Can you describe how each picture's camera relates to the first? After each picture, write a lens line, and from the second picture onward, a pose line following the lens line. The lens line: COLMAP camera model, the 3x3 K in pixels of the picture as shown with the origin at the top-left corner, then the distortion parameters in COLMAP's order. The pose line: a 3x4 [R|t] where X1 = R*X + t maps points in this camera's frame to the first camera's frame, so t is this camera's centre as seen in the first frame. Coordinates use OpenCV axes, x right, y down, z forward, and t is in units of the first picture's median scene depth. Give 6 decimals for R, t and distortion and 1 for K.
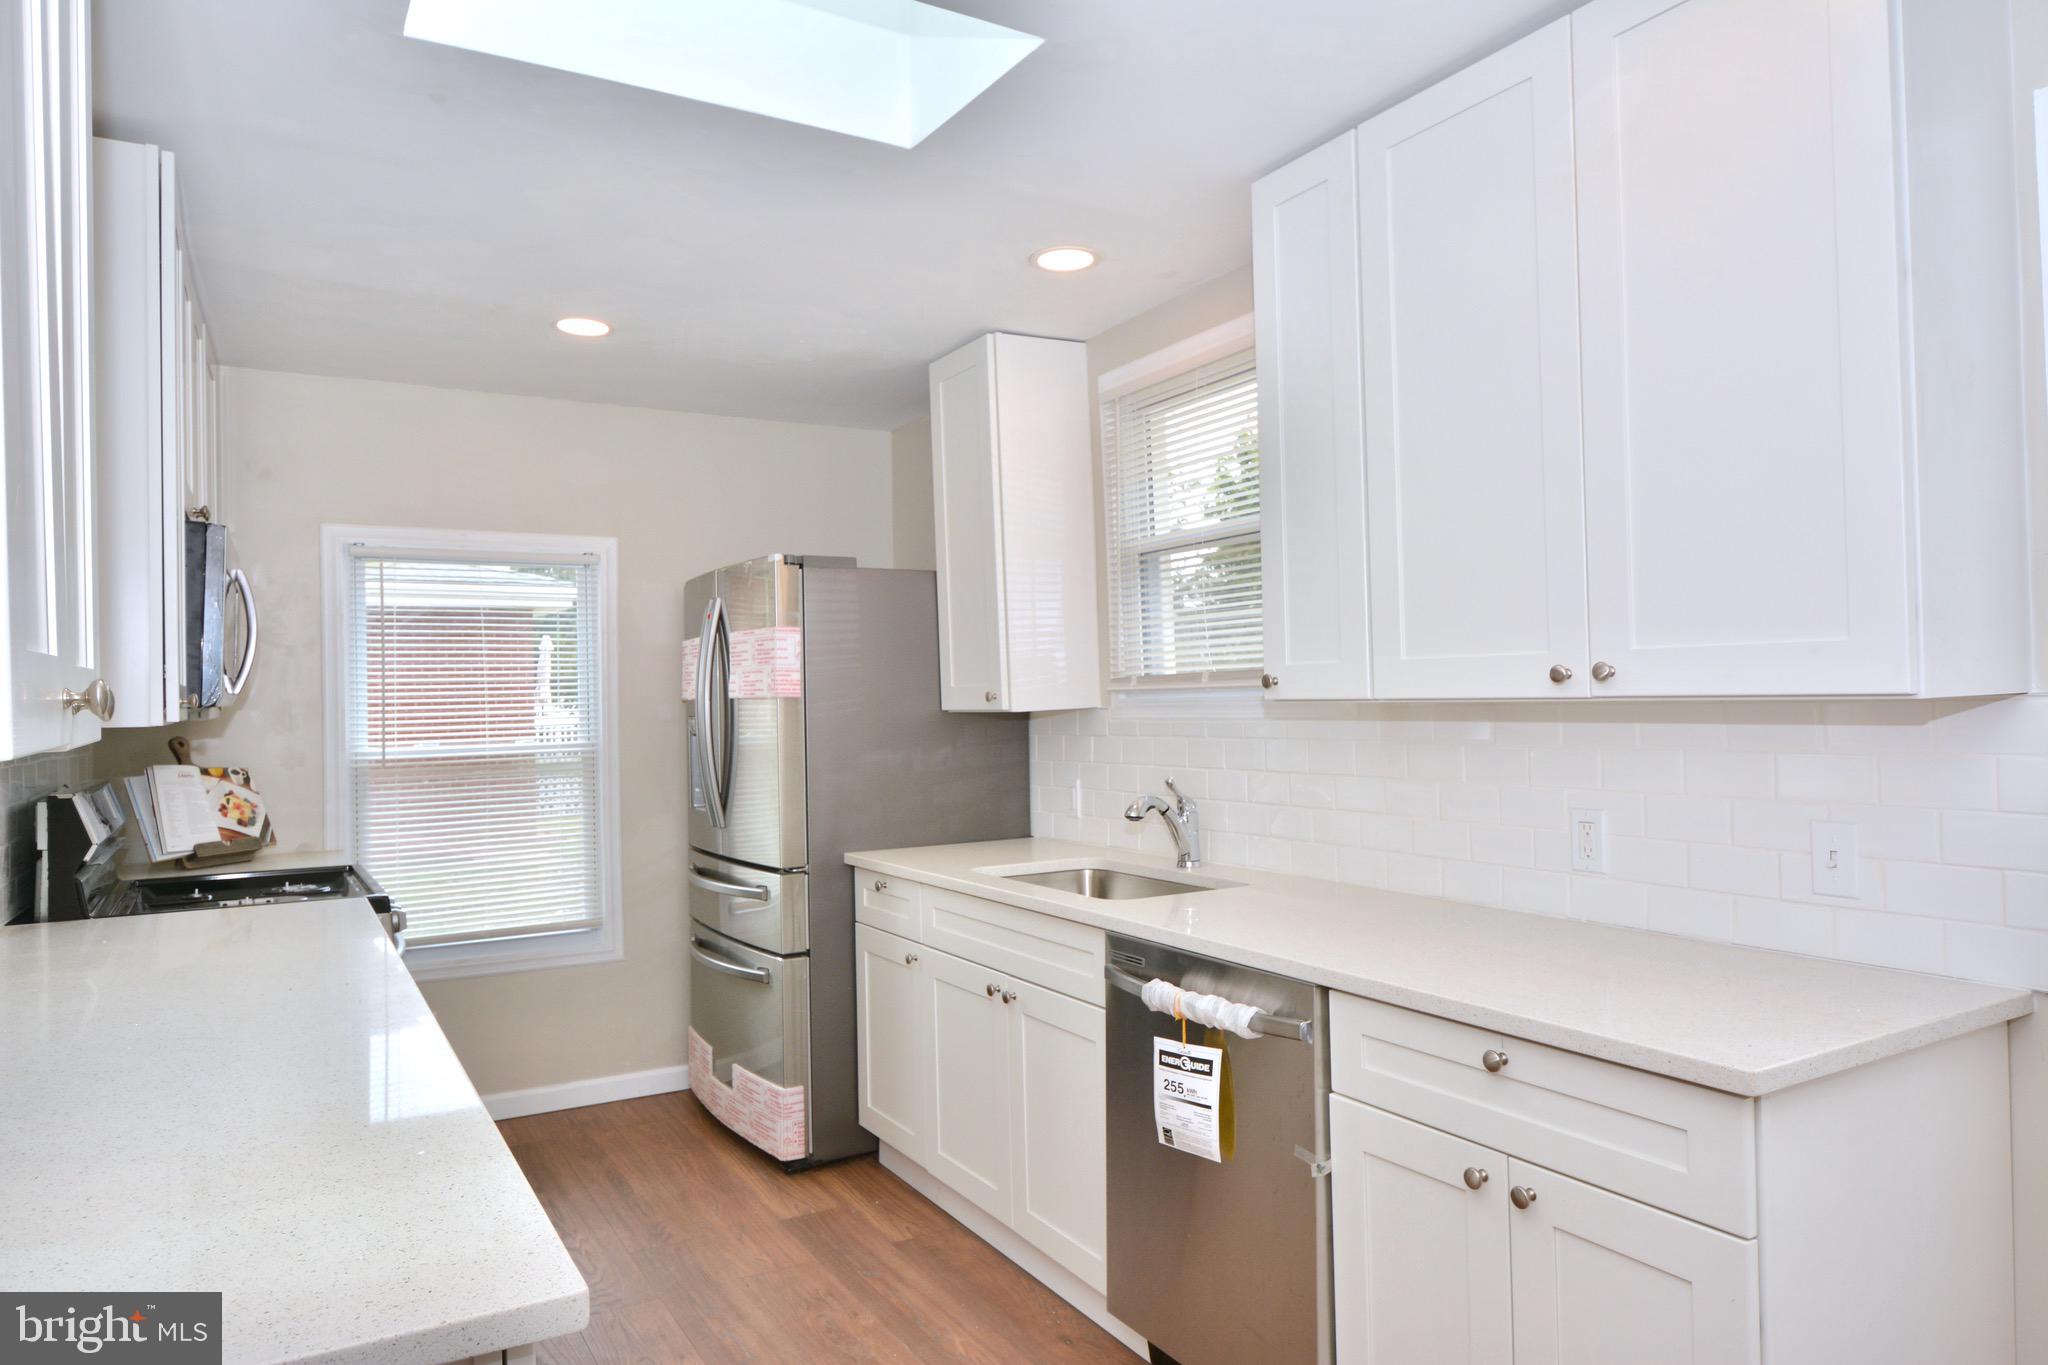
lens RADIAL K [[1359.1, 0, 958.2], [0, 1359.1, 675.5], [0, 0, 1]] dist [0.010011, -0.003350]
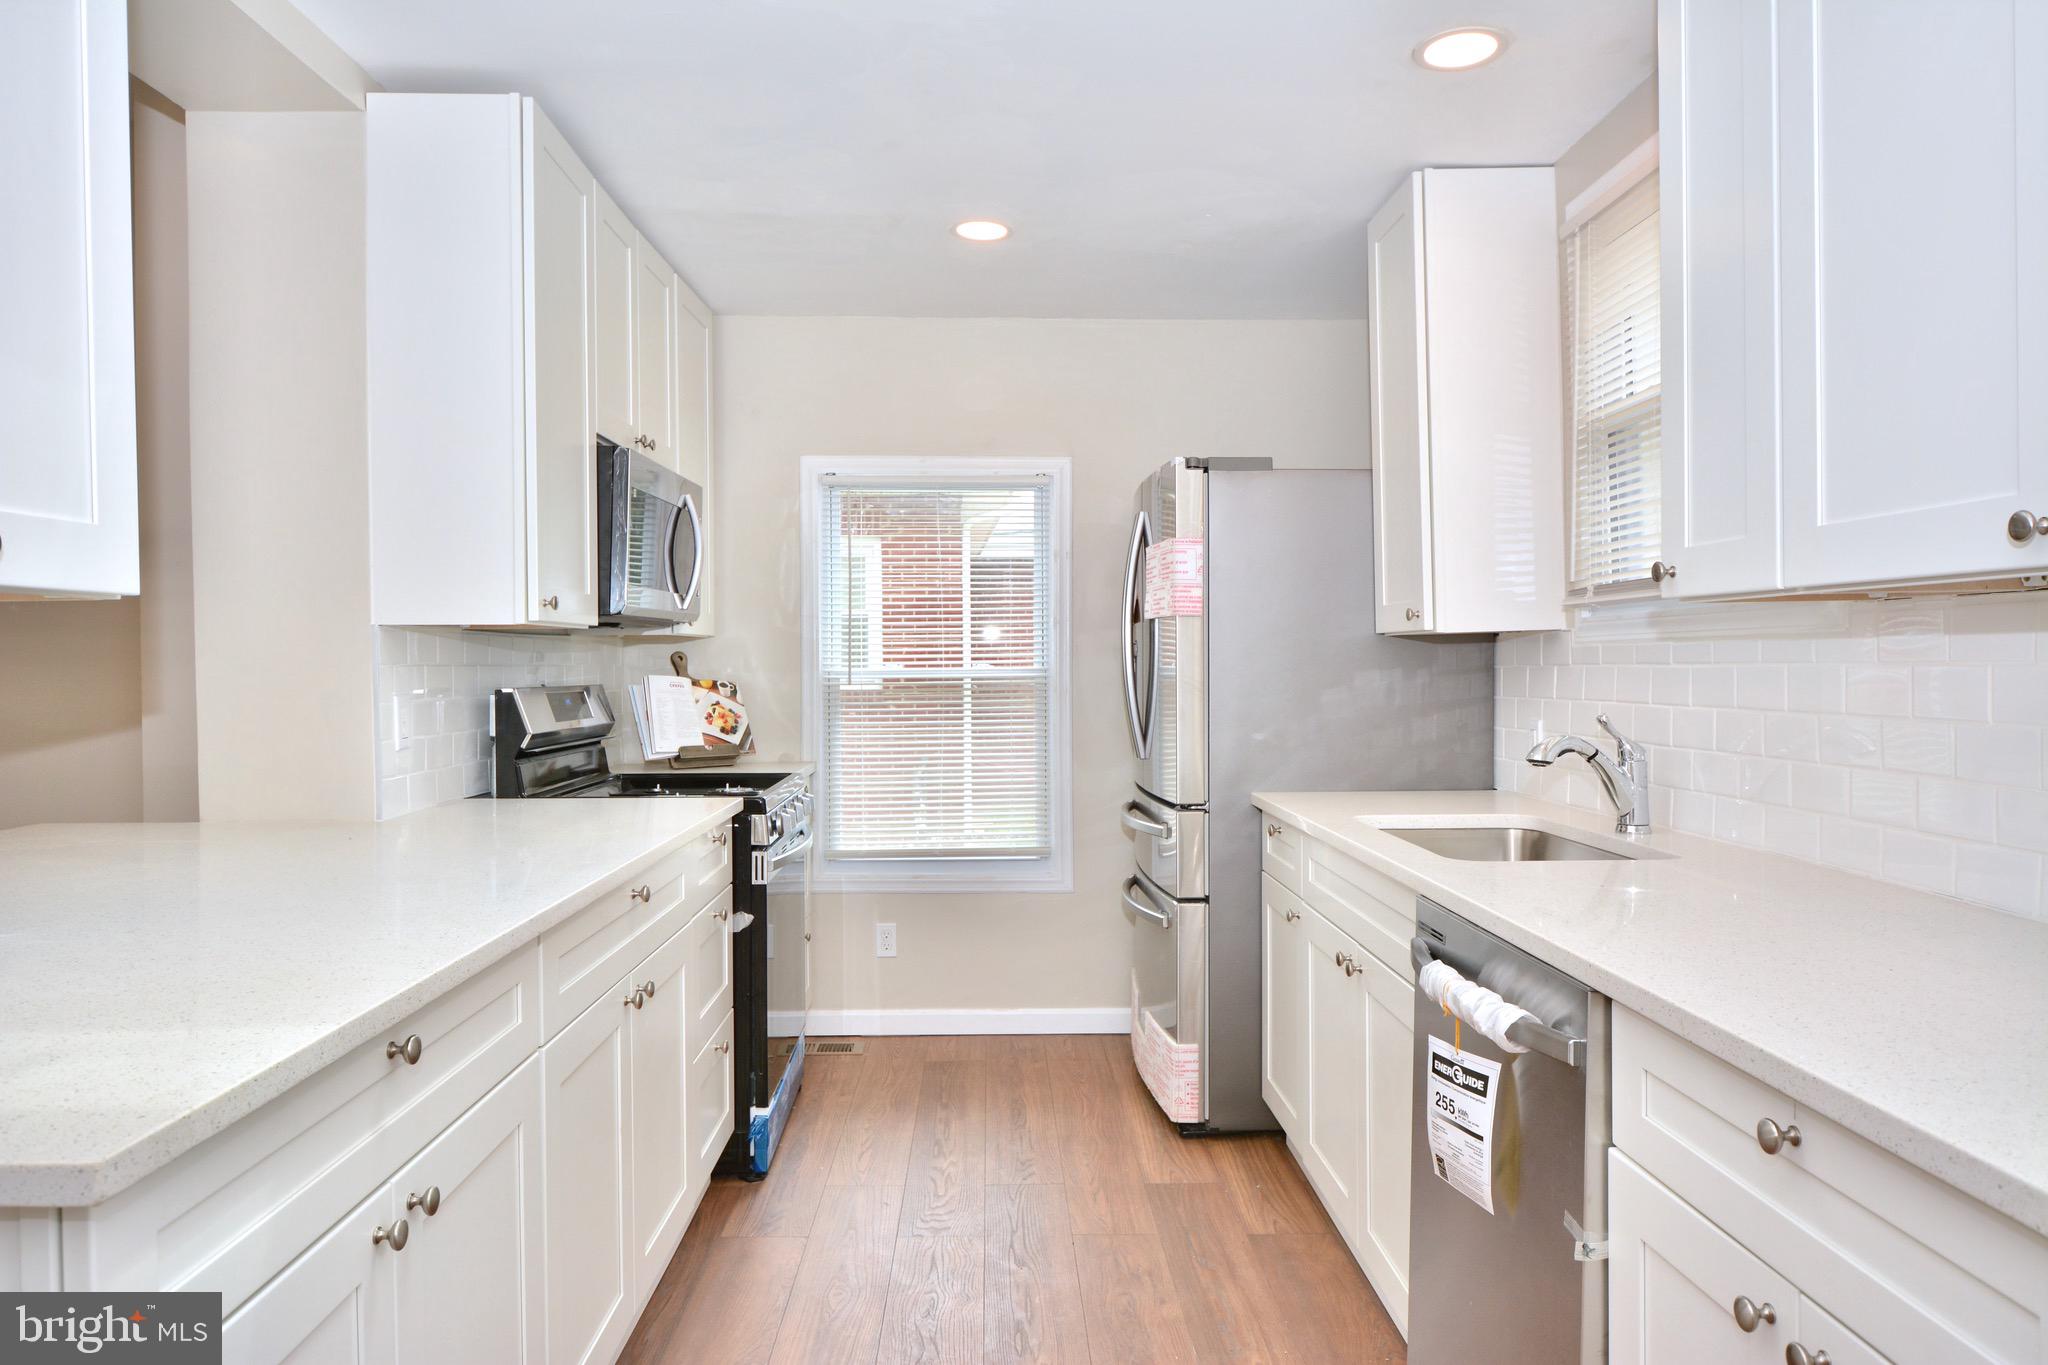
lens RADIAL K [[1359.1, 0, 958.2], [0, 1359.1, 675.5], [0, 0, 1]] dist [0.010011, -0.003350]
pose [[0.878662, 0.022861, -0.476897, 0.174915], [-0.006967, 0.999361, 0.035070, 0.025387], [0.477393, -0.027492, 0.878259, 0.134910]]
